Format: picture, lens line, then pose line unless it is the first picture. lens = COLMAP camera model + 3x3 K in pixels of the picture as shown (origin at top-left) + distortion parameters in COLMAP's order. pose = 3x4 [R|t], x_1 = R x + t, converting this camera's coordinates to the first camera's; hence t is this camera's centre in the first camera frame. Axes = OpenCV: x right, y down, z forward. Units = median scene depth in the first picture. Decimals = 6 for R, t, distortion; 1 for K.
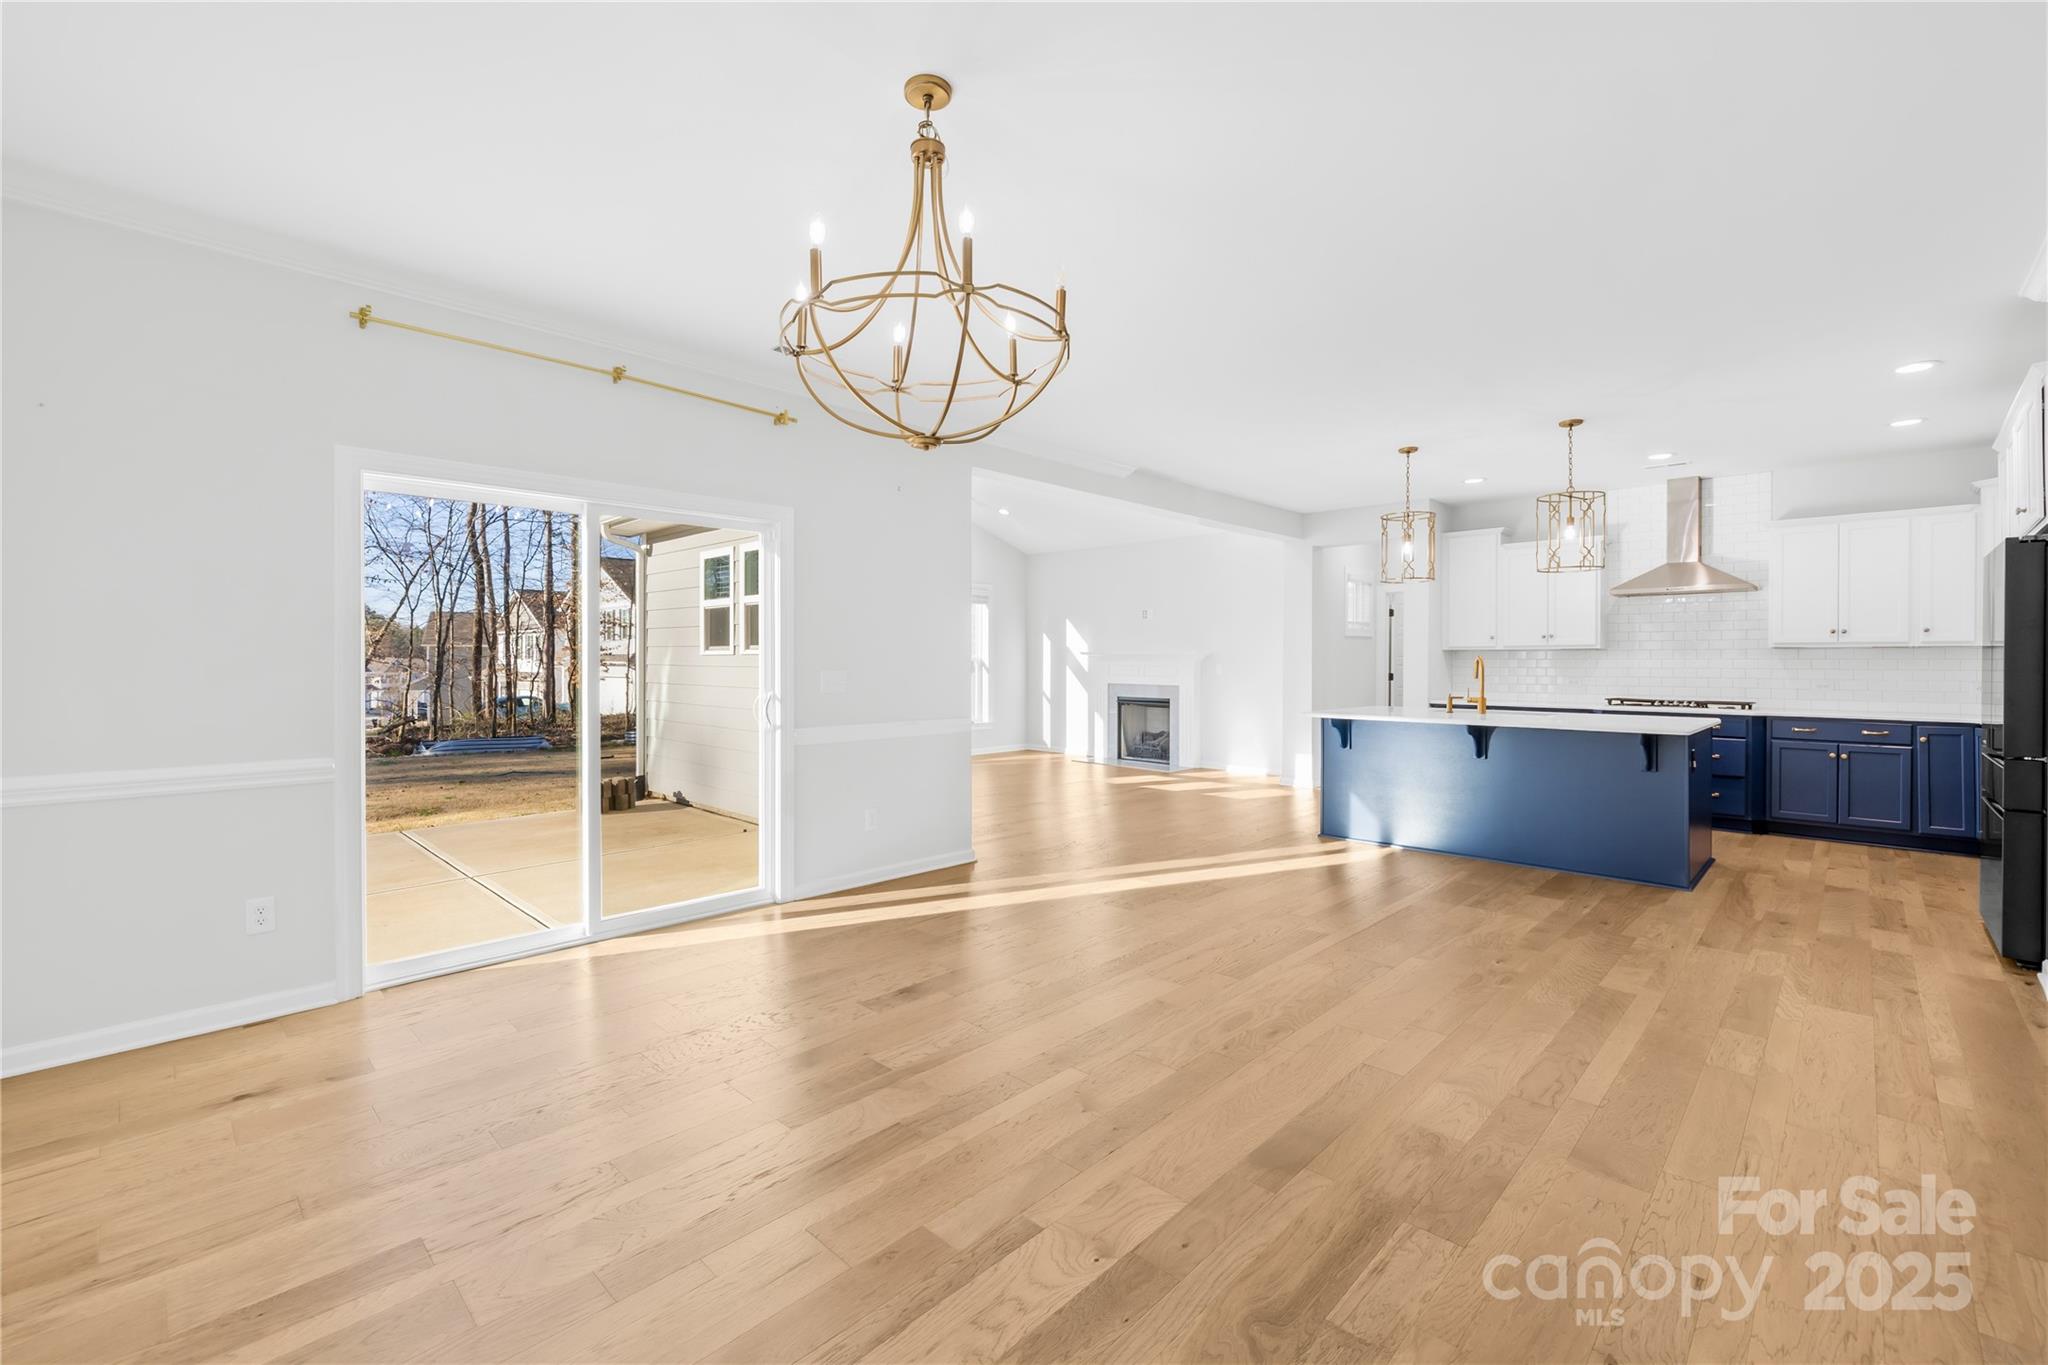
lens RADIAL K [[865.2, 0, 1011.5], [0, 865.2, 664.2], [0, 0, 1]] dist [0.000976, 0.000422]
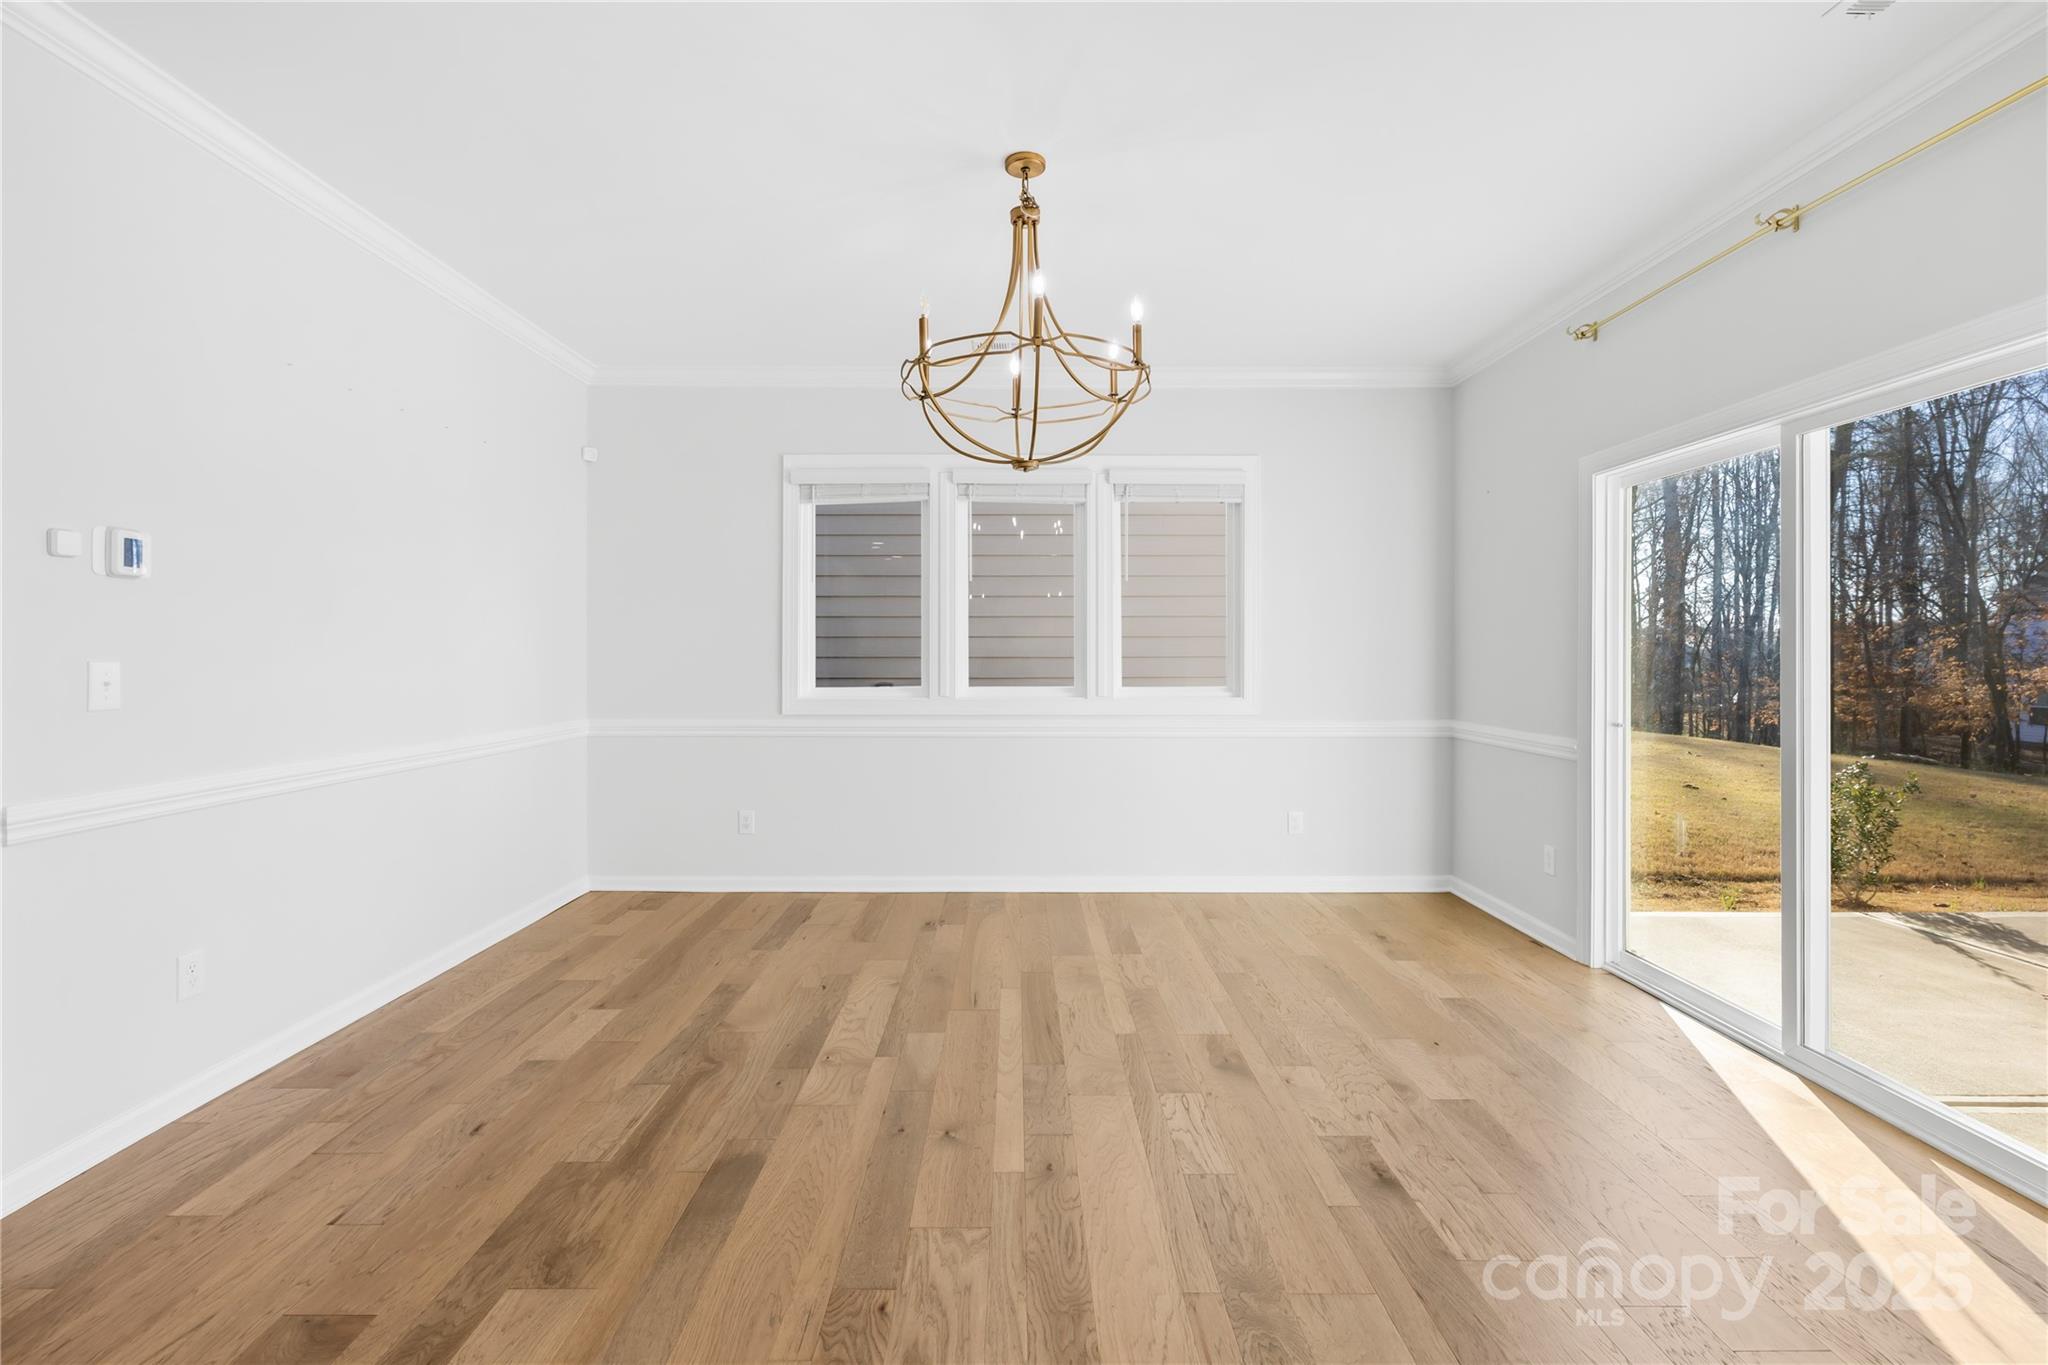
lens RADIAL K [[892.5, 0, 1022.8], [0, 892.5, 655.8], [0, 0, 1]] dist [0.000875, 0.000033]
pose [[-0.707145, -0.000811, -0.707068, 0.234587], [-0.004955, 0.999980, 0.003808, -0.001307], [0.707051, 0.006197, -0.707135, 0.575589]]
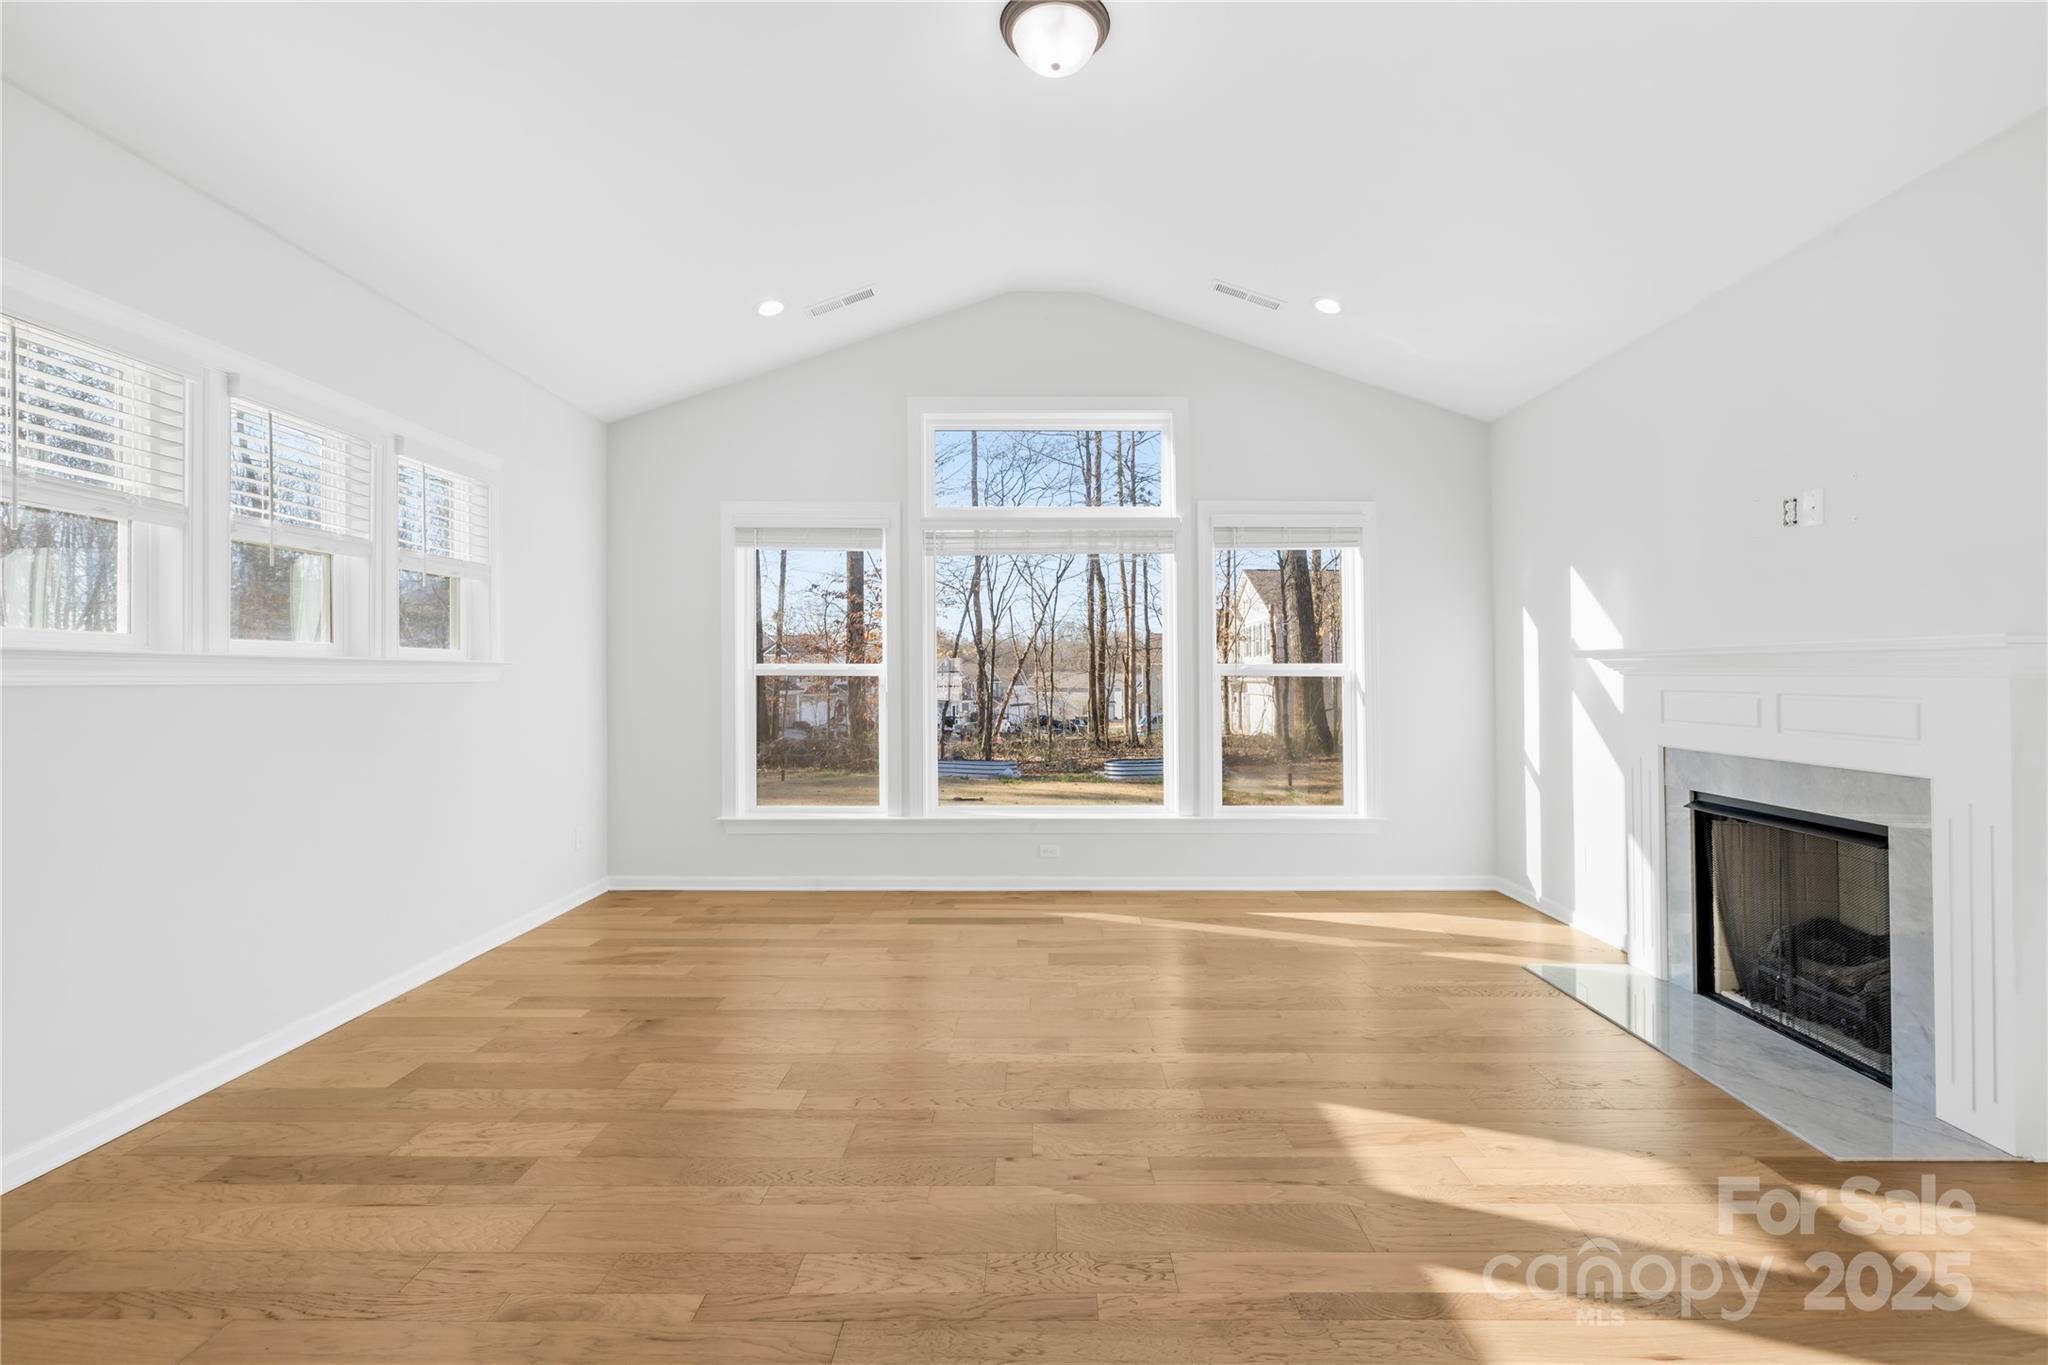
lens RADIAL K [[865.2, 0, 1033.0], [0, 865.2, 676.4], [0, 0, 1]] dist [0.000976, 0.000422]
pose [[0.702202, -0.004050, -0.711966, 0.275121], [-0.000156, 0.999983, -0.005843, -0.003151], [0.711978, 0.004214, 0.702189, 0.948967]]
